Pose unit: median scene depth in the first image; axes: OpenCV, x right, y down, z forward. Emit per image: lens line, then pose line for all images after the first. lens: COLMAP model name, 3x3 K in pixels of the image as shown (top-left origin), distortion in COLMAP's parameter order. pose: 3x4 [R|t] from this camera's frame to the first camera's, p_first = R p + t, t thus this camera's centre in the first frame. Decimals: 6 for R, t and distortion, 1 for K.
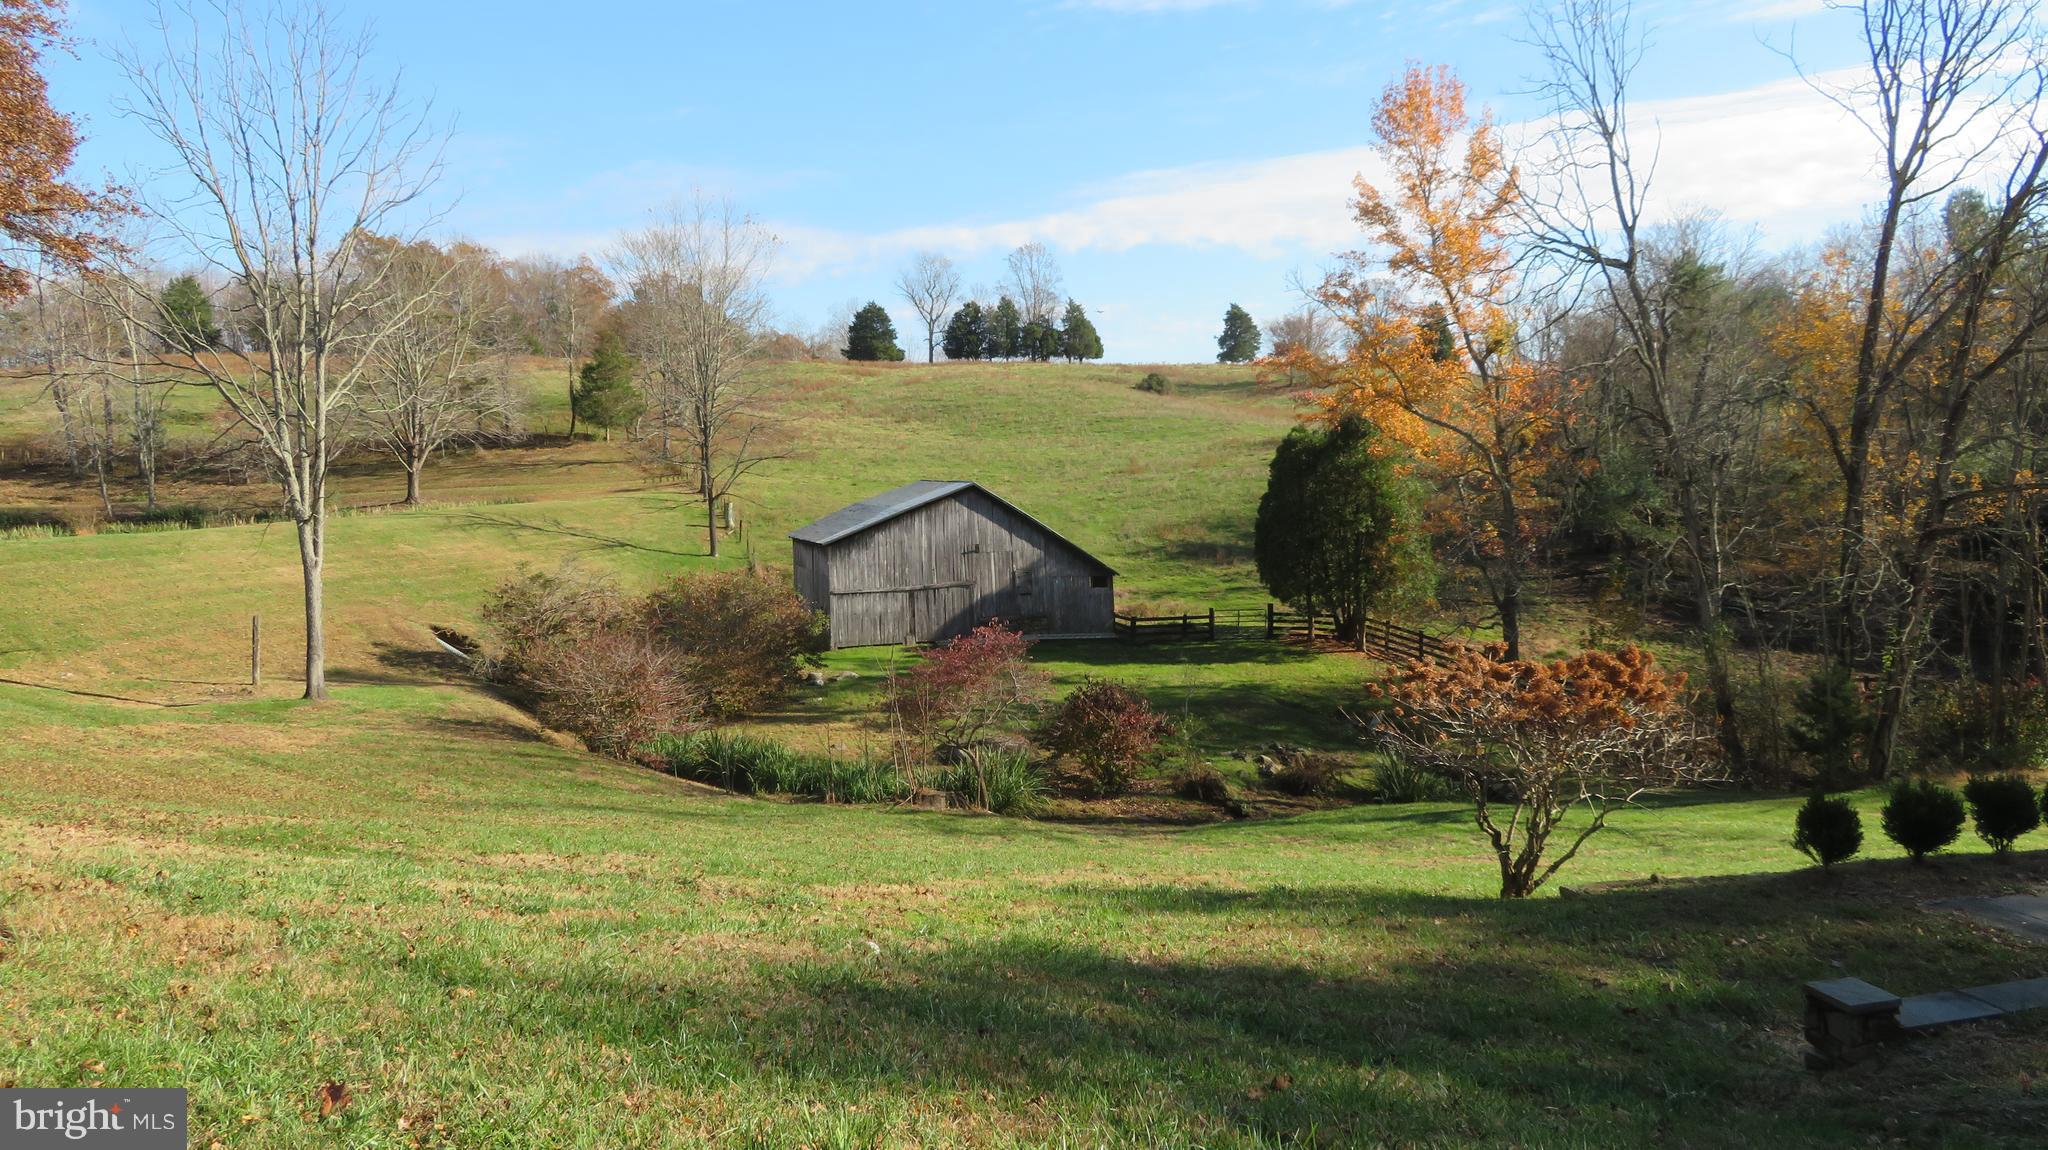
lens RADIAL K [[1480.0, 0, 1025.8], [0, 1480.0, 575.8], [0, 0, 1]] dist [0.006251, -0.000350]
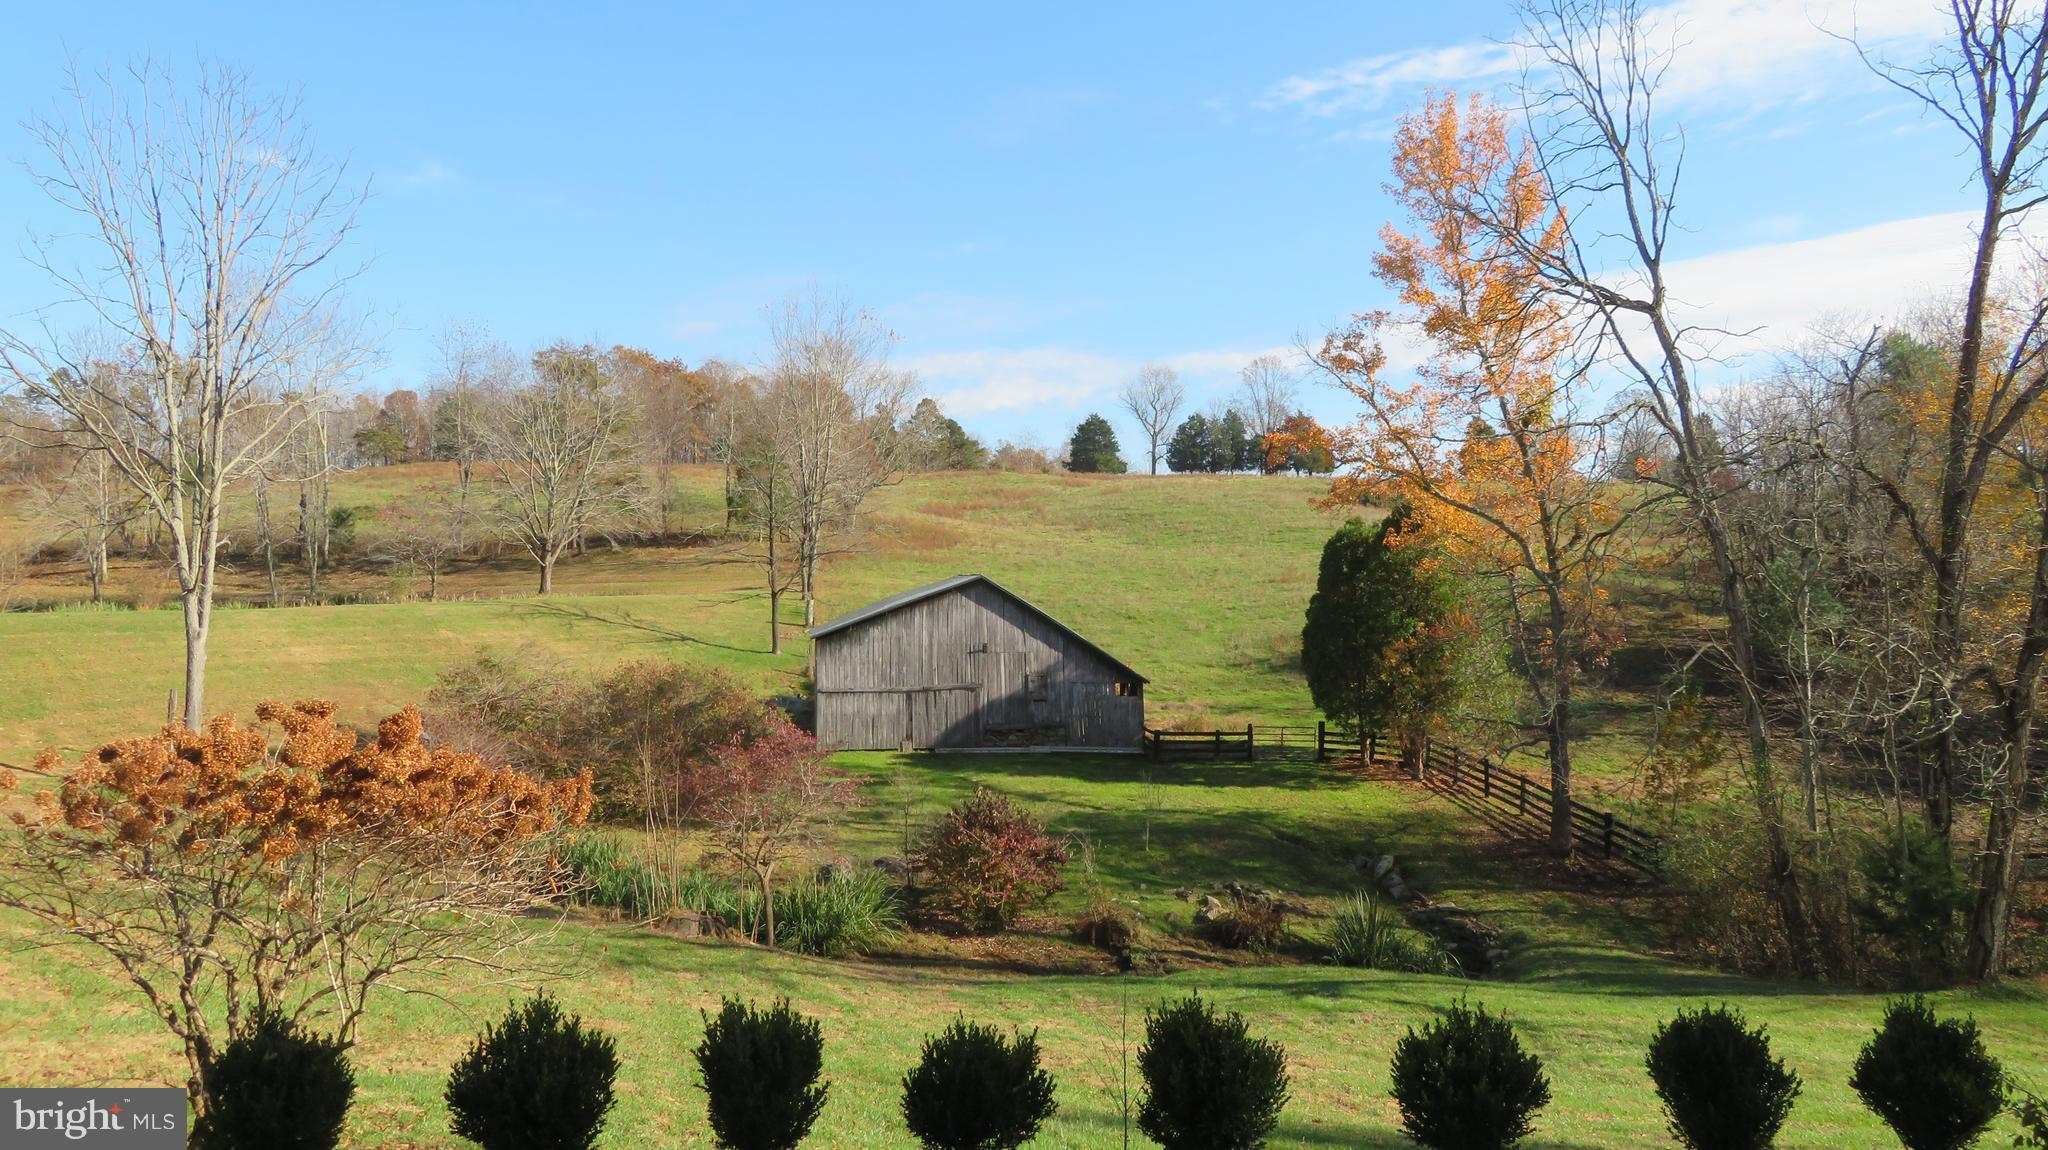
lens RADIAL K [[1480.0, 0, 1022.7], [0, 1480.0, 574.9], [0, 0, 1]] dist [0.006251, -0.000350]
pose [[0.981134, 0.017858, -0.192504, 0.163003], [-0.033559, 0.996340, -0.078613, 0.007532], [0.190395, 0.083590, 0.978142, 0.112128]]
